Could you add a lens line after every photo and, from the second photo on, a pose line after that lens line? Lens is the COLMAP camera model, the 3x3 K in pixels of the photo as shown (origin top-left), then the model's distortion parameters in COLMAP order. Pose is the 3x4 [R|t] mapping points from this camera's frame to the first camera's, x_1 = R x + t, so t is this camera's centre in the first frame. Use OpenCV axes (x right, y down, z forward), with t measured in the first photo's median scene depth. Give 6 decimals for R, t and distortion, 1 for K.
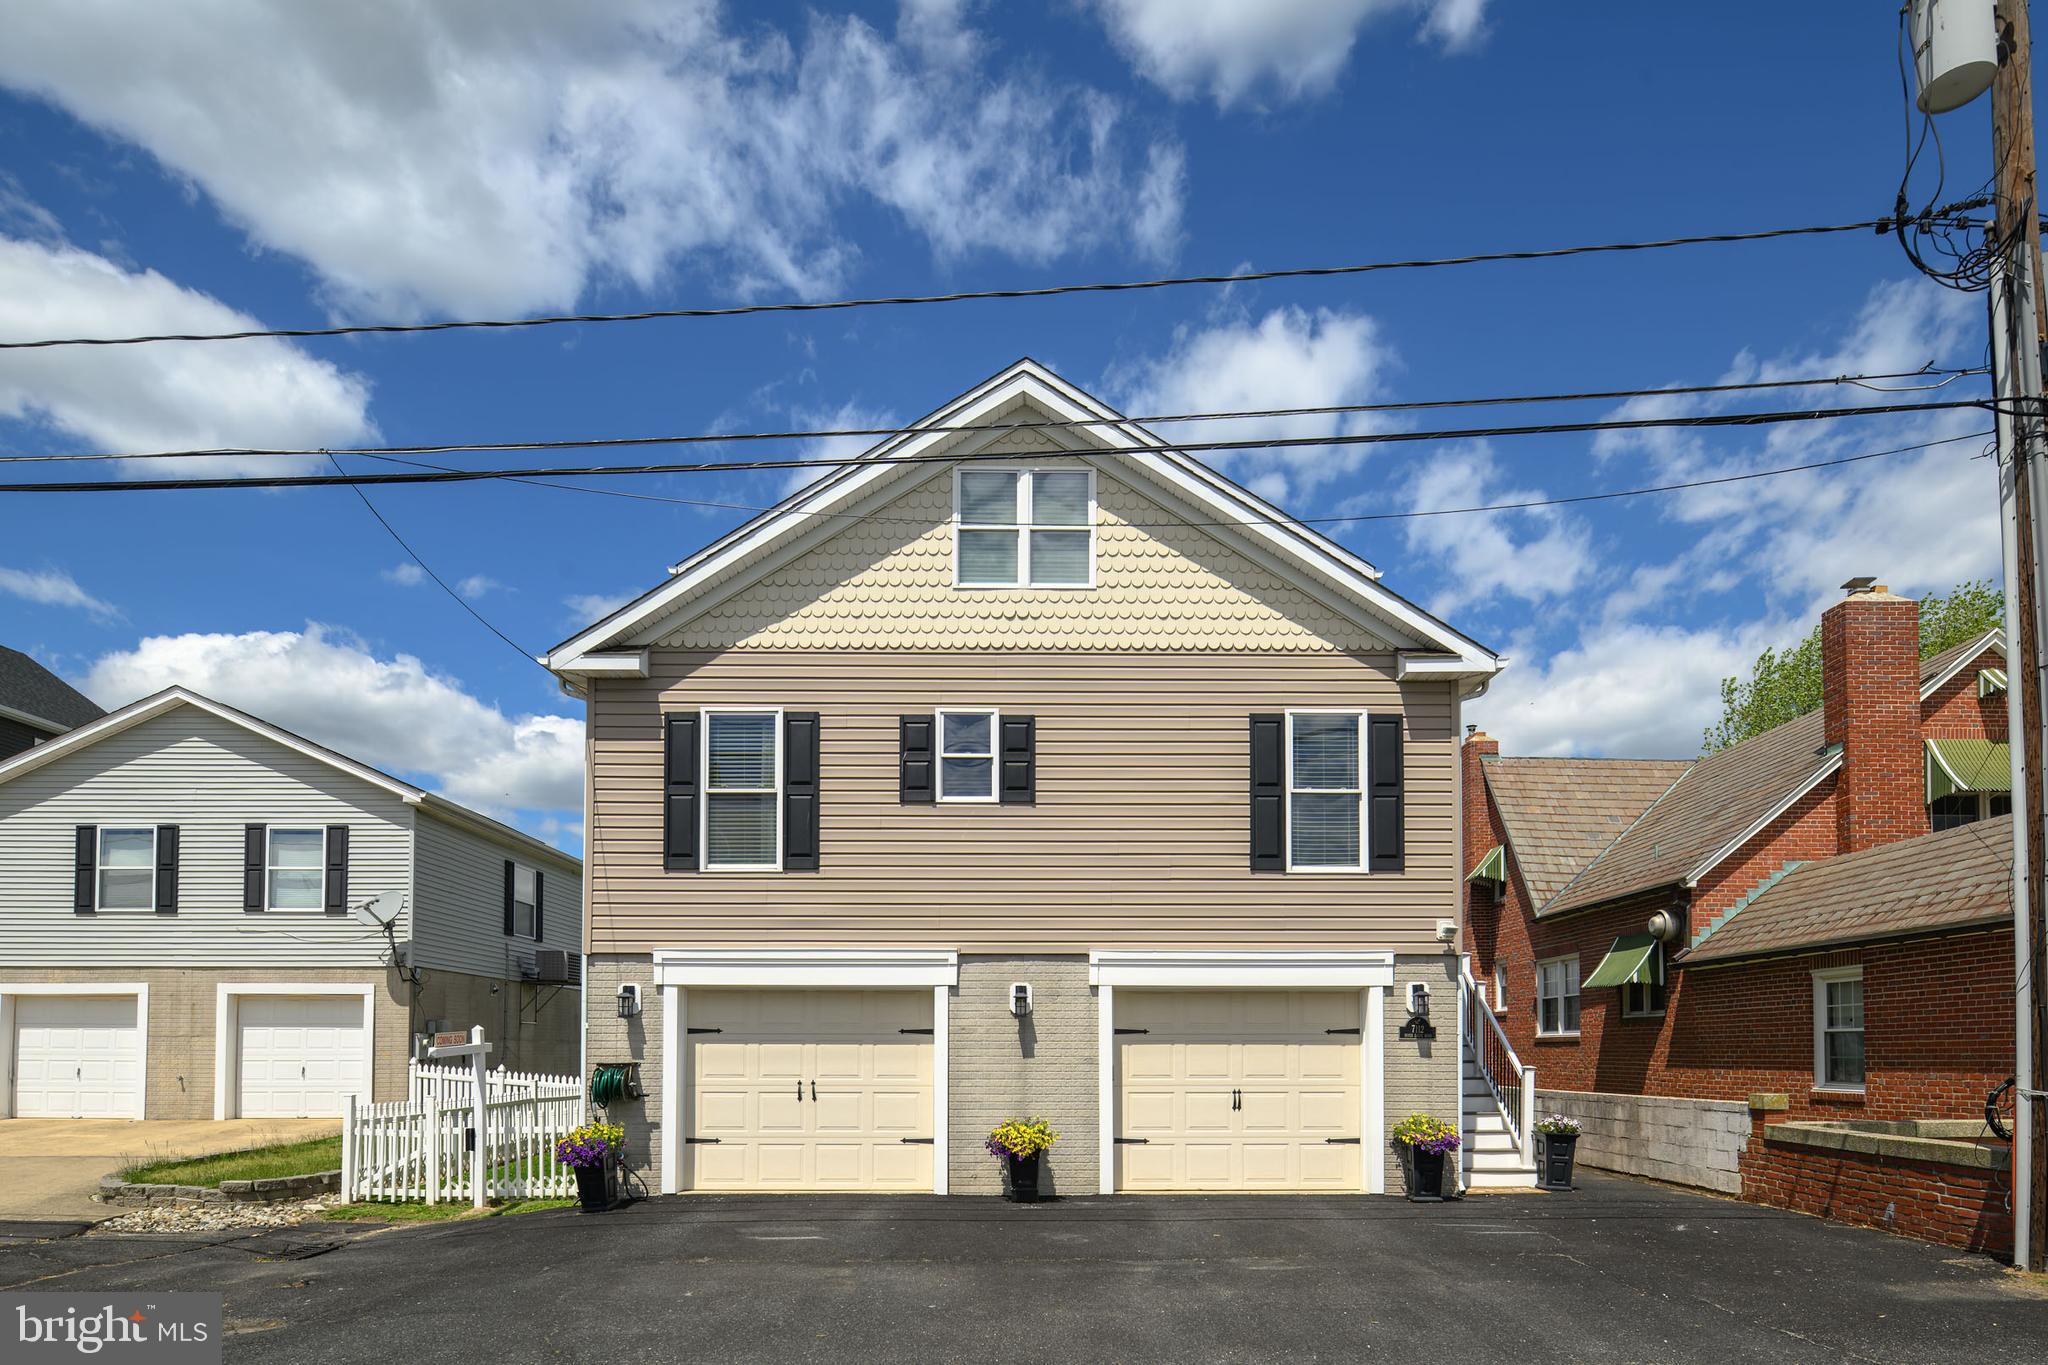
lens RADIAL K [[1221.7, 0, 1223.3], [0, 1221.7, 690.1], [0, 0, 1]] dist [-0.001145, 0.000913]
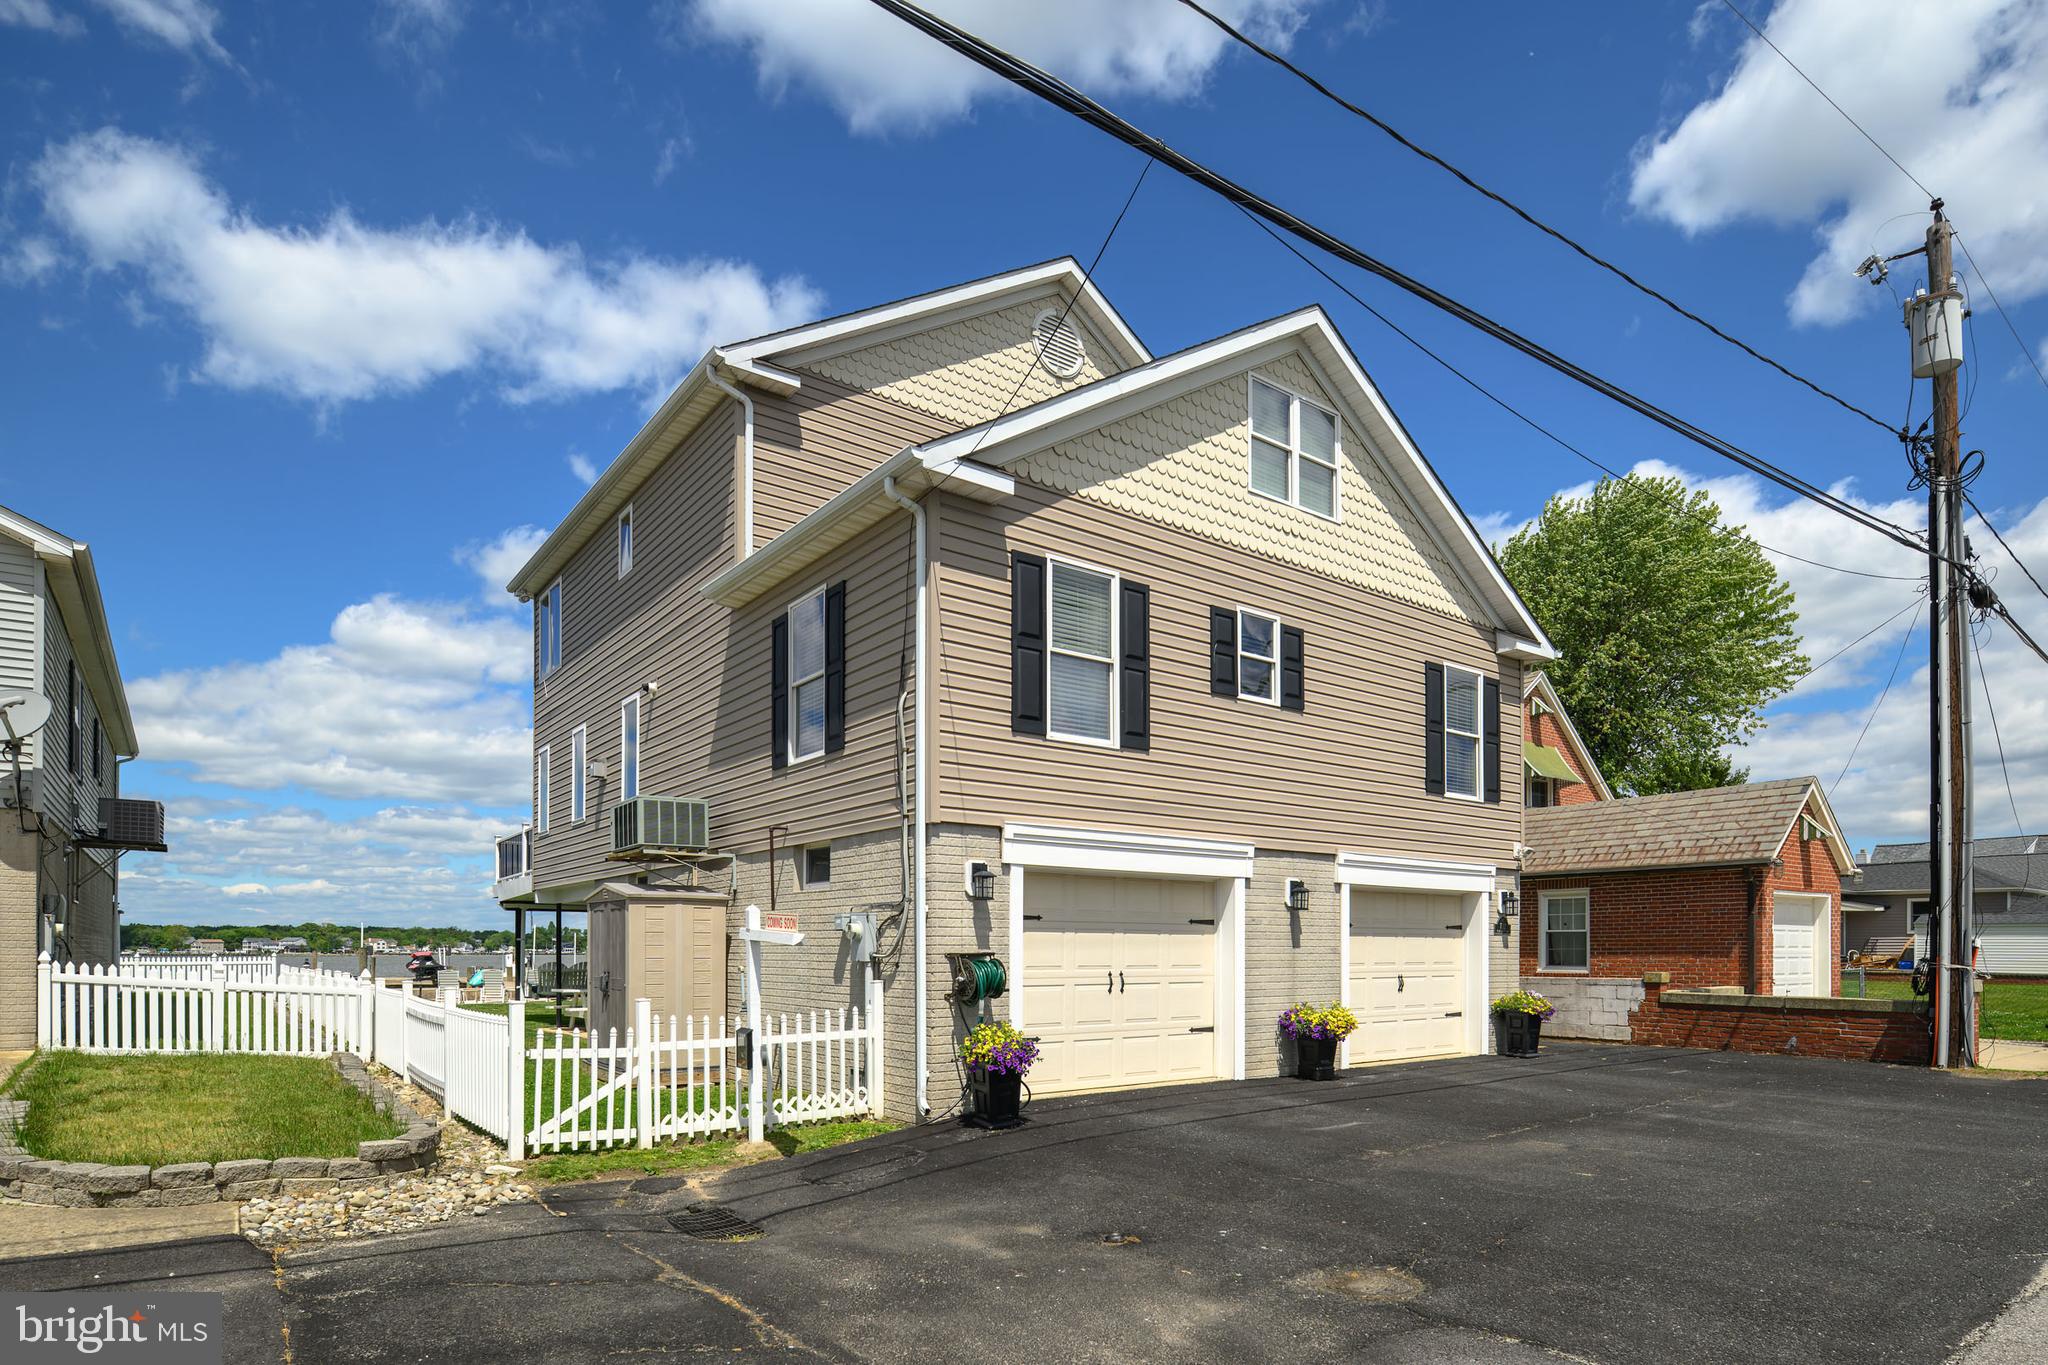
lens RADIAL K [[1078.3, 0, 1024.0], [0, 1078.3, 682.5], [0, 0, 1]] dist [0.002341, -0.000029]
pose [[0.793648, 0.146793, 0.590402, -0.907612], [-0.171951, 0.985009, -0.013760, 0.122163], [-0.583572, -0.090600, 0.806992, 0.385125]]
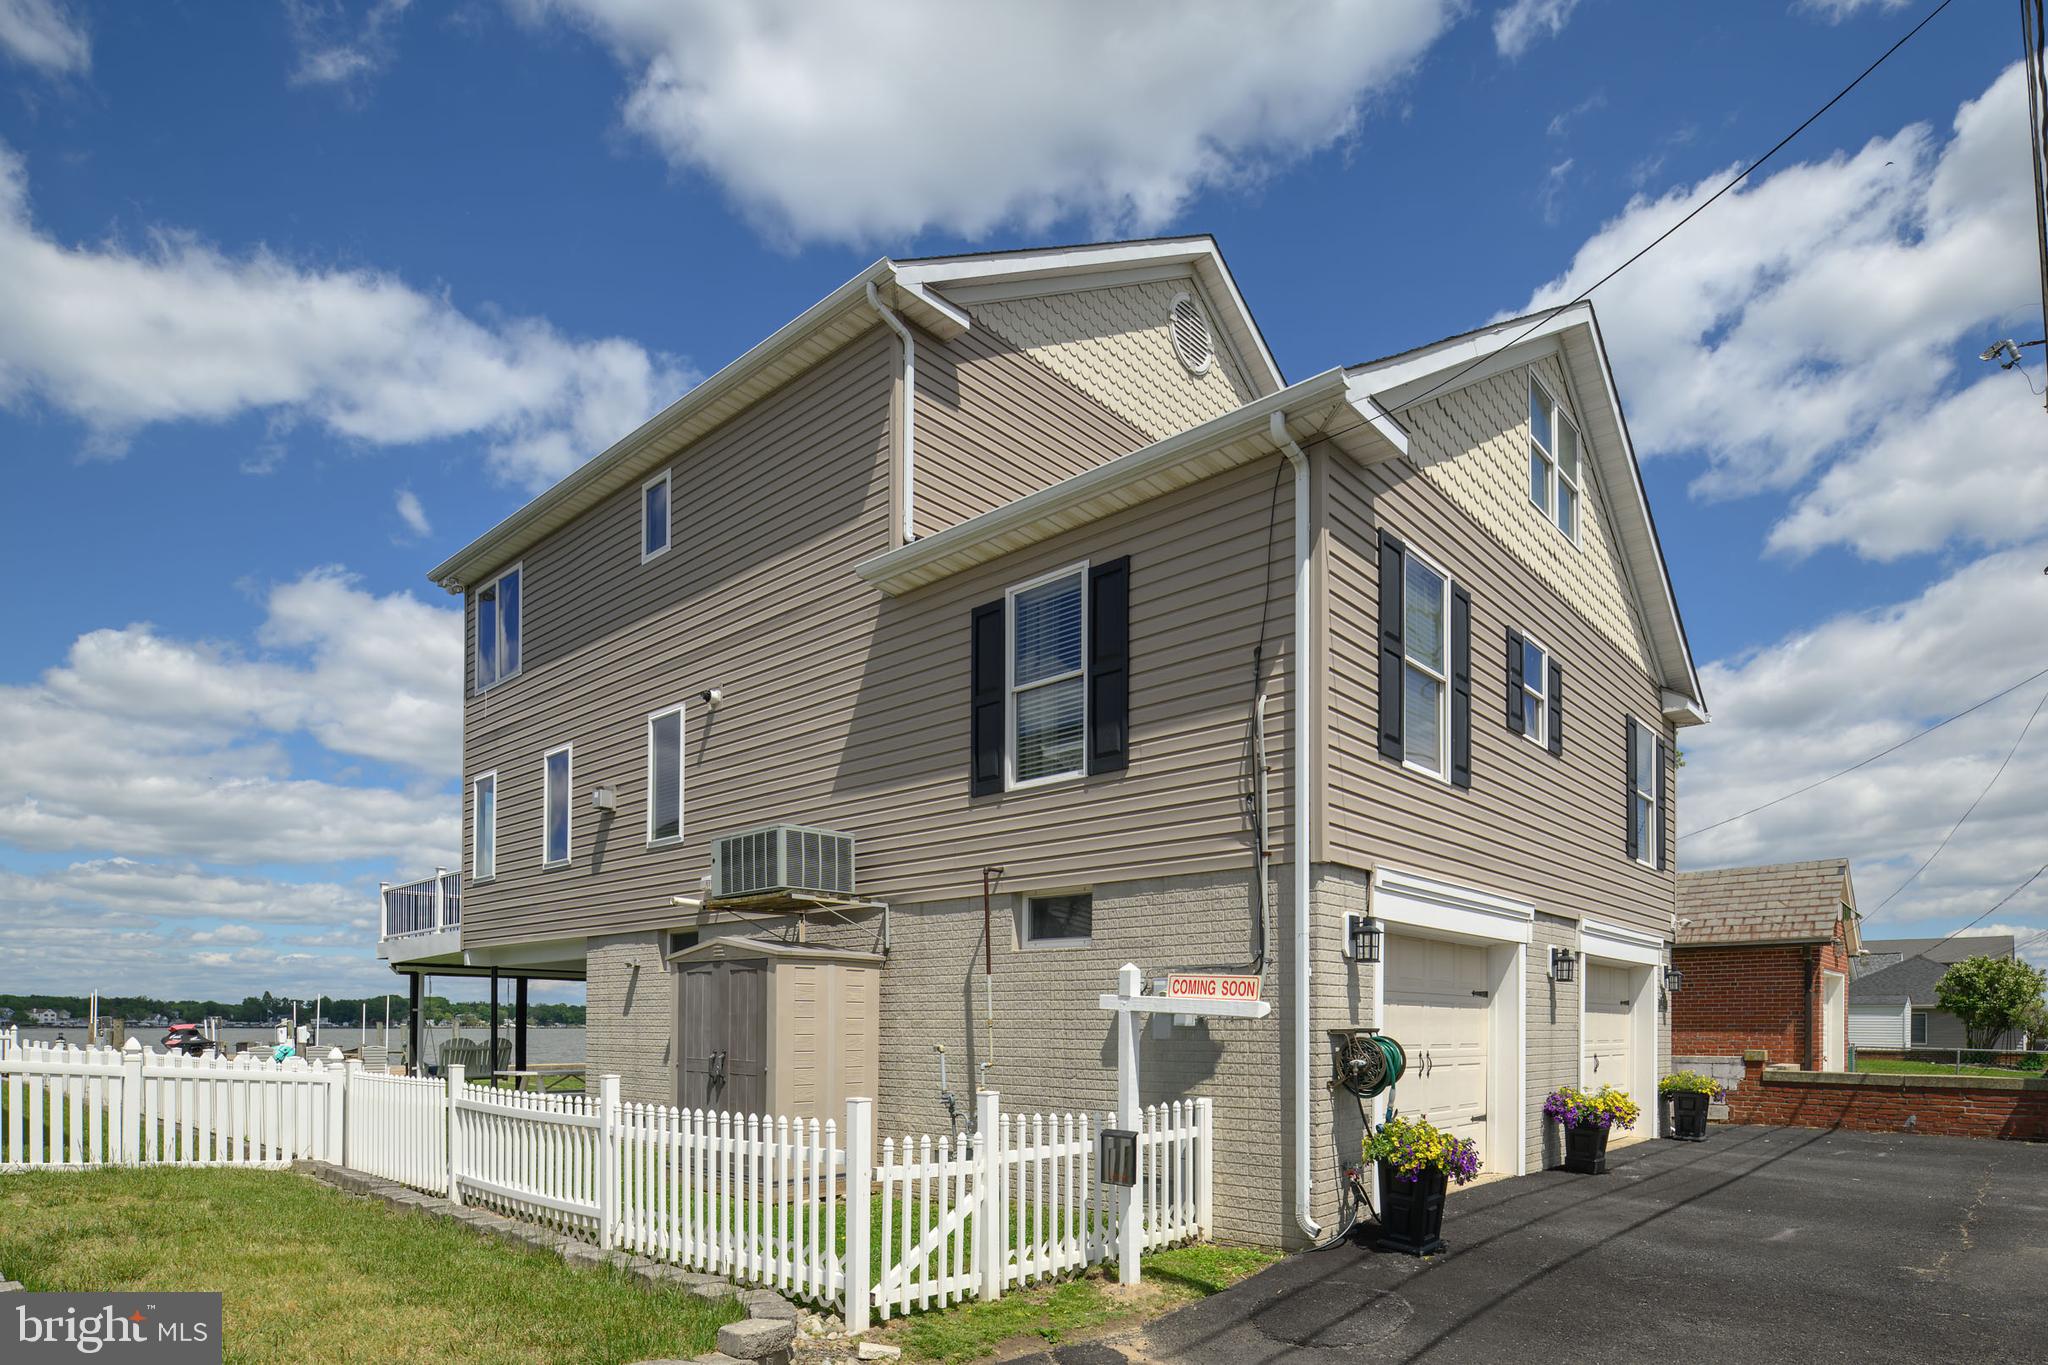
lens RADIAL K [[1088.1, 0, 1027.3], [0, 1088.1, 777.9], [0, 0, 1]] dist [0.000850, 0.000203]
pose [[0.659643, 0.169753, 0.732157, -1.038243], [-0.215493, 0.975976, -0.032133, 0.223354], [-0.720023, -0.136579, 0.680377, 0.724718]]
